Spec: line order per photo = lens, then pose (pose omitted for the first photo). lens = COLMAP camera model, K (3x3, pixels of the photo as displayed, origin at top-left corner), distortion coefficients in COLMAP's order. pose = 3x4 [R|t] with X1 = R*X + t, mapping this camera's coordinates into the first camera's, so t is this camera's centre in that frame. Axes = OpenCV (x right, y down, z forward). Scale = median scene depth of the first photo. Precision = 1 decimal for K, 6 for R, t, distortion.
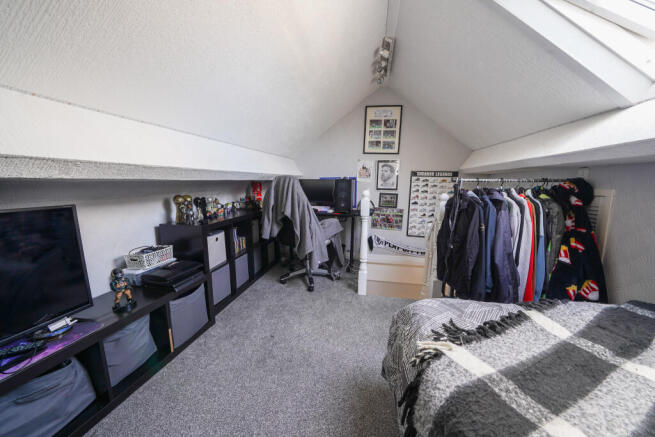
lens RADIAL K [[227.8, 0, 327.5], [0, 227.8, 218.5], [0, 0, 1]] dist [-0.036965, 0.006306]
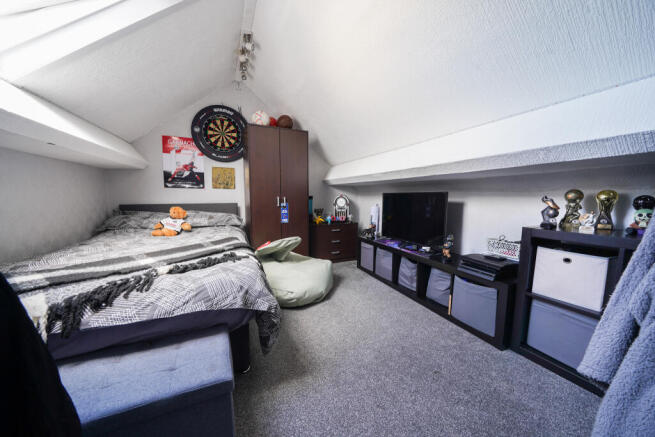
lens RADIAL K [[227.8, 0, 327.5], [0, 227.8, 218.5], [0, 0, 1]] dist [-0.036965, 0.006306]
pose [[-0.818745, 0.059776, -0.571037, 0.463786], [-0.088232, 0.969653, 0.228008, -0.119219], [0.567337, 0.237064, -0.788625, 1.300506]]
